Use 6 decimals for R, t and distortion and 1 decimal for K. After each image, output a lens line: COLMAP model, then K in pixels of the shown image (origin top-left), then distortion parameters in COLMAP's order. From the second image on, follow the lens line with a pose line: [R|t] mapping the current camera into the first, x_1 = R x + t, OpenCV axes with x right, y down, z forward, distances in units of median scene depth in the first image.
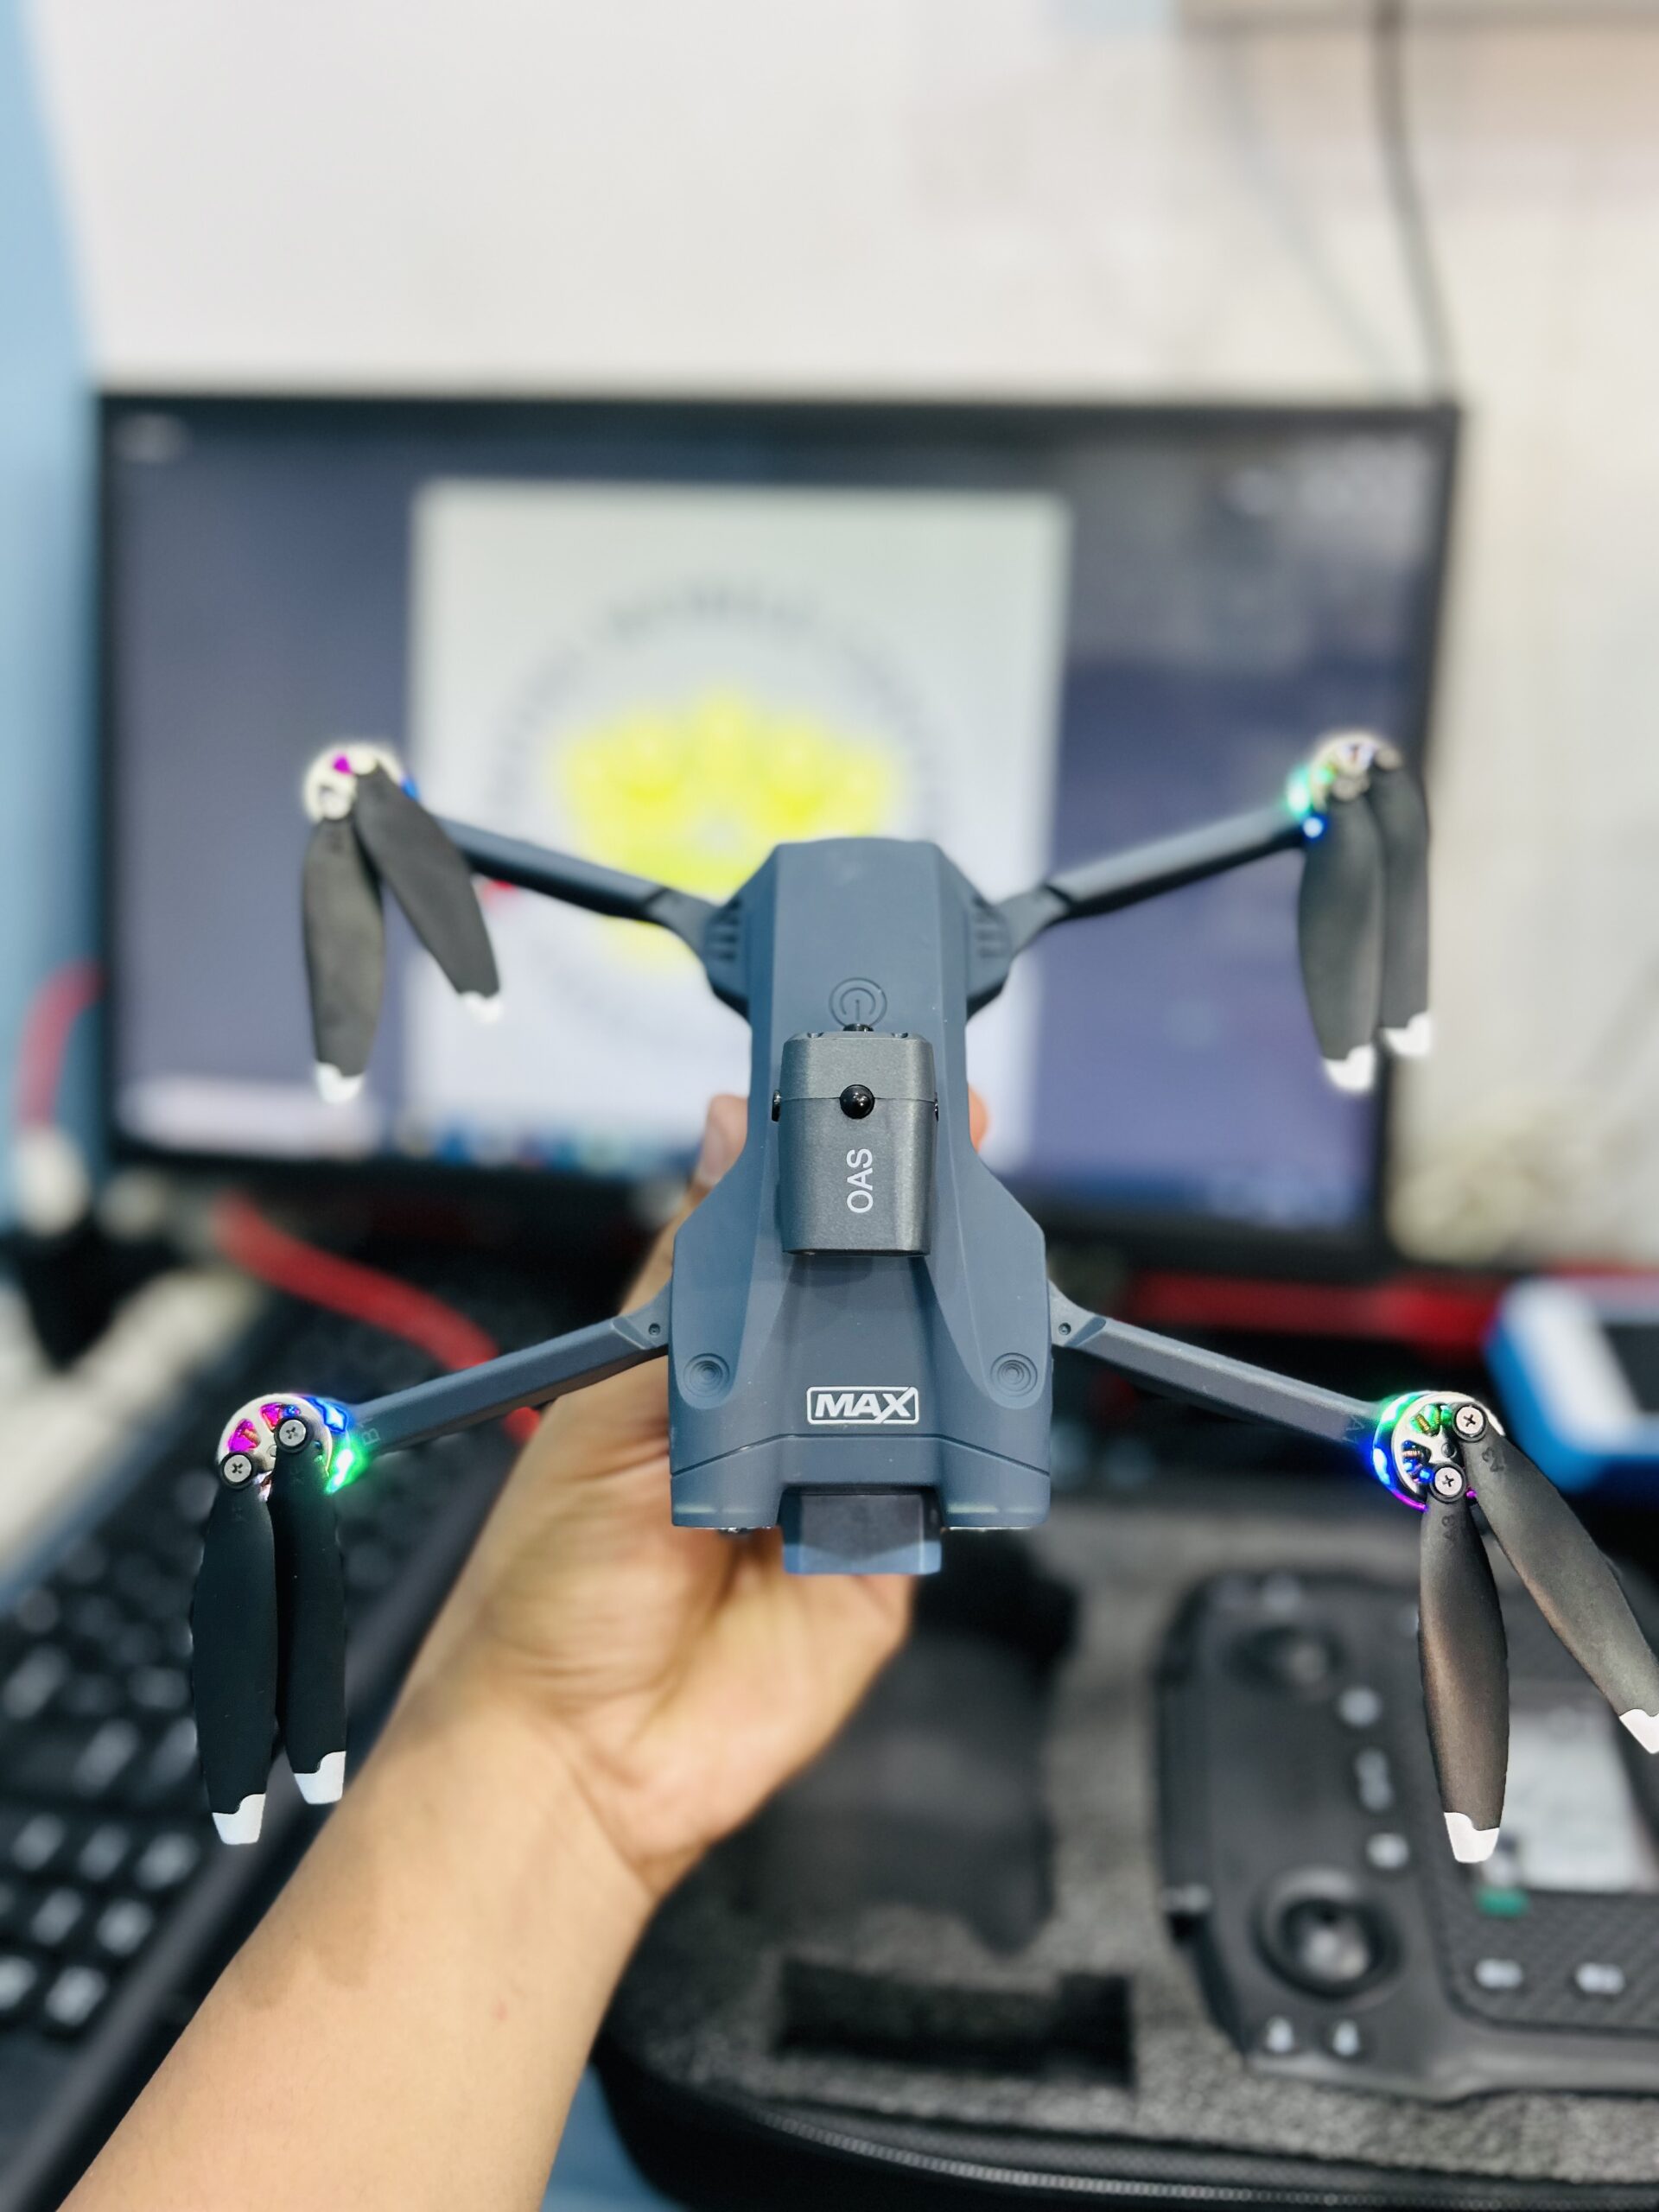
lens RADIAL K [[1812.1, 0, 829.5], [0, 1812.1, 1106.0], [0, 0, 1]] dist [0.011256, -0.058505]
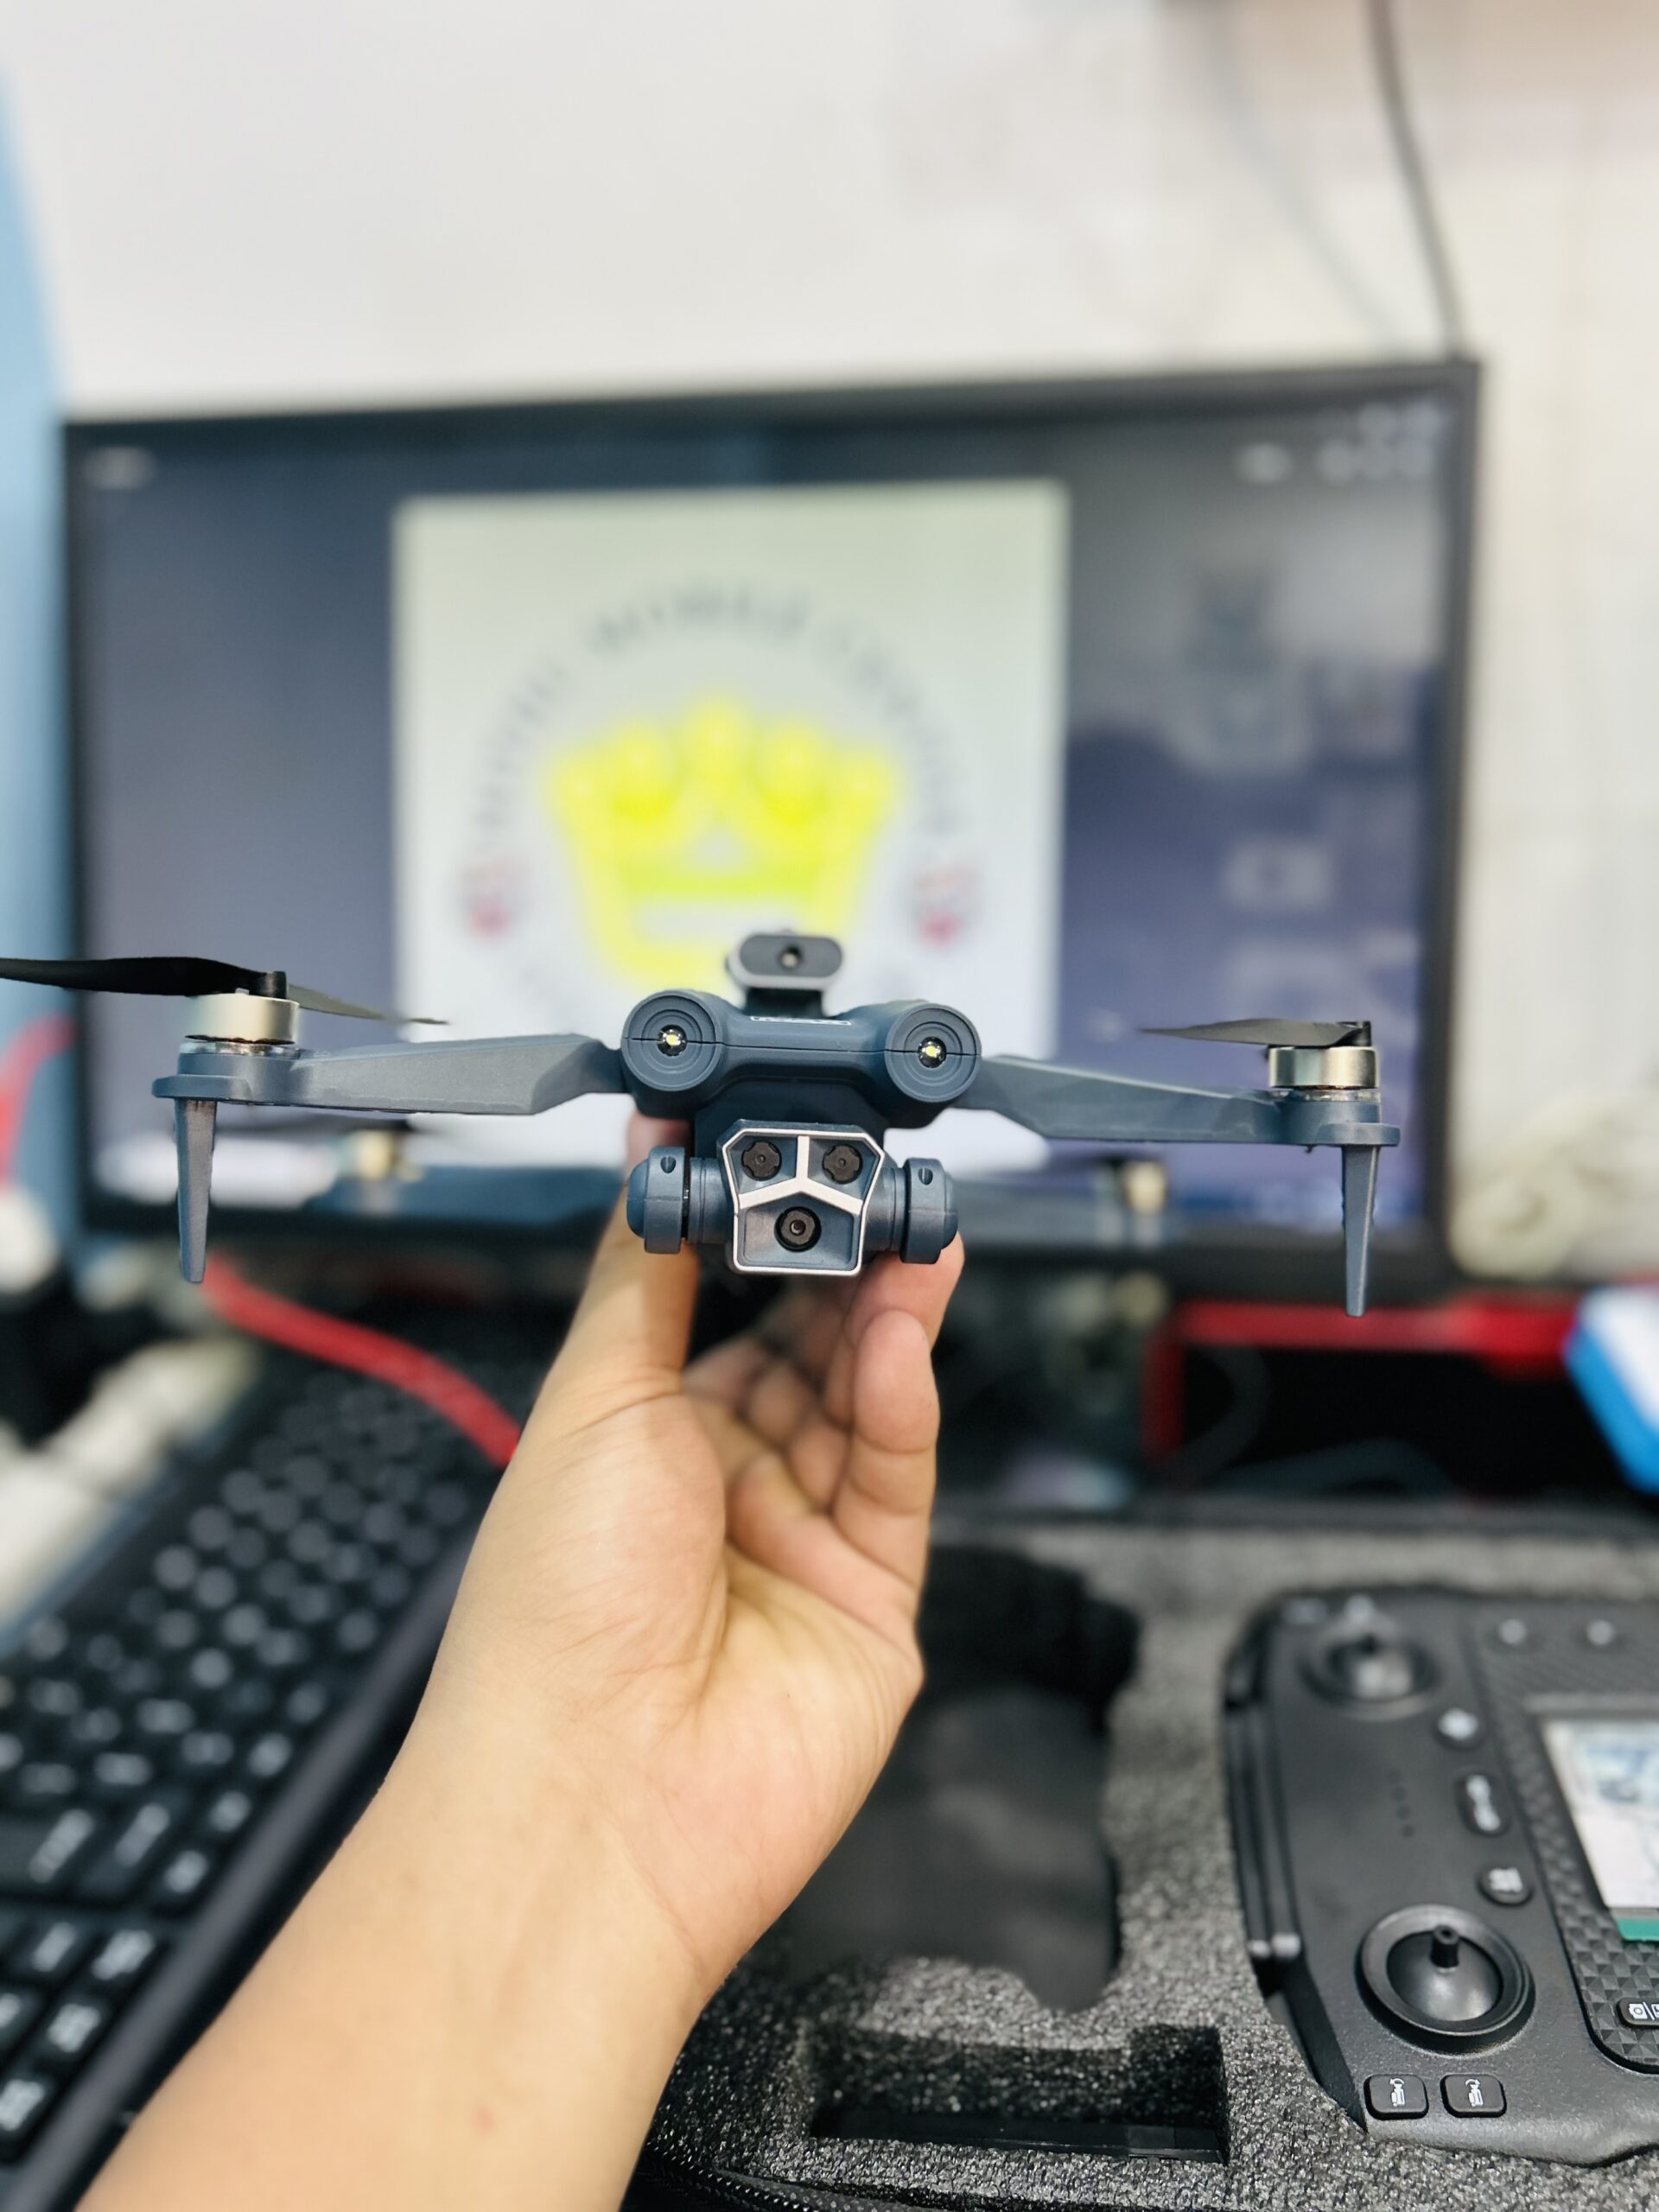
lens RADIAL K [[1812.1, 0, 829.5], [0, 1812.1, 1106.0], [0, 0, 1]] dist [0.011256, -0.058505]
pose [[0.999364, -0.034306, -0.009768, 0.003638], [0.033485, 0.996658, -0.074509, 0.068243], [0.012291, 0.074134, 0.997173, 0.074044]]
